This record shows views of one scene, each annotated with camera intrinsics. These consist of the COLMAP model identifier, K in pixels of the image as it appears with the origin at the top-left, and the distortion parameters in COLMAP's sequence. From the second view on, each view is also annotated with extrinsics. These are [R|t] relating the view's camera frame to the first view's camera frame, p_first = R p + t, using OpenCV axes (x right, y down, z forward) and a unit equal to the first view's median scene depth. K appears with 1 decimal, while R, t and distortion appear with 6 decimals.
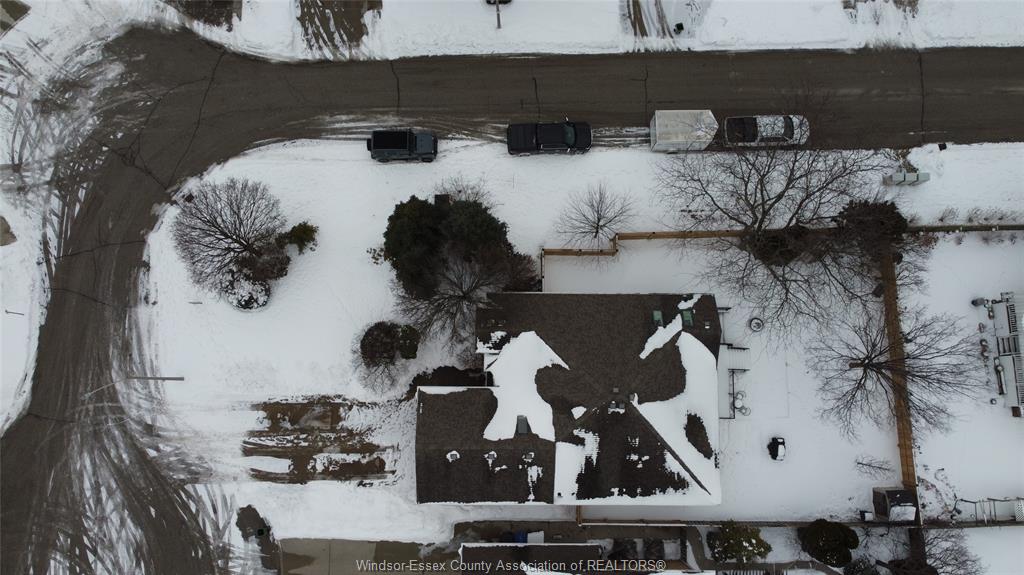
lens RADIAL K [[773.6, 0, 510.2], [0, 773.6, 290.3], [0, 0, 1]] dist [0.005167, -0.000615]
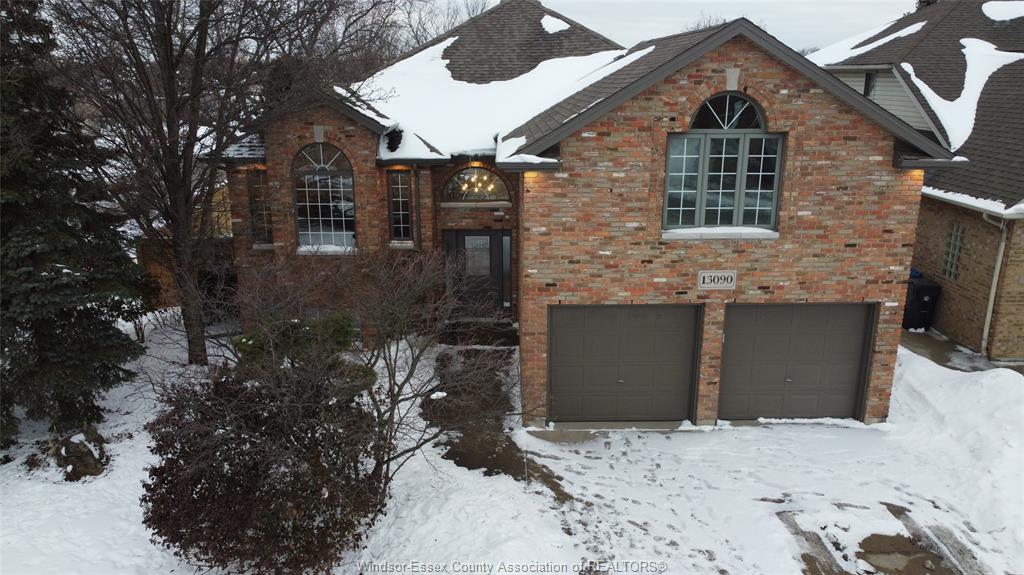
lens RADIAL K [[773.6, 0, 514.9], [0, 773.6, 288.7], [0, 0, 1]] dist [0.005167, -0.000615]
pose [[-0.017922, -0.288657, 0.957265, -0.352455], [0.991587, 0.117624, 0.054033, 0.119435], [-0.128195, 0.950180, 0.284121, 0.946894]]
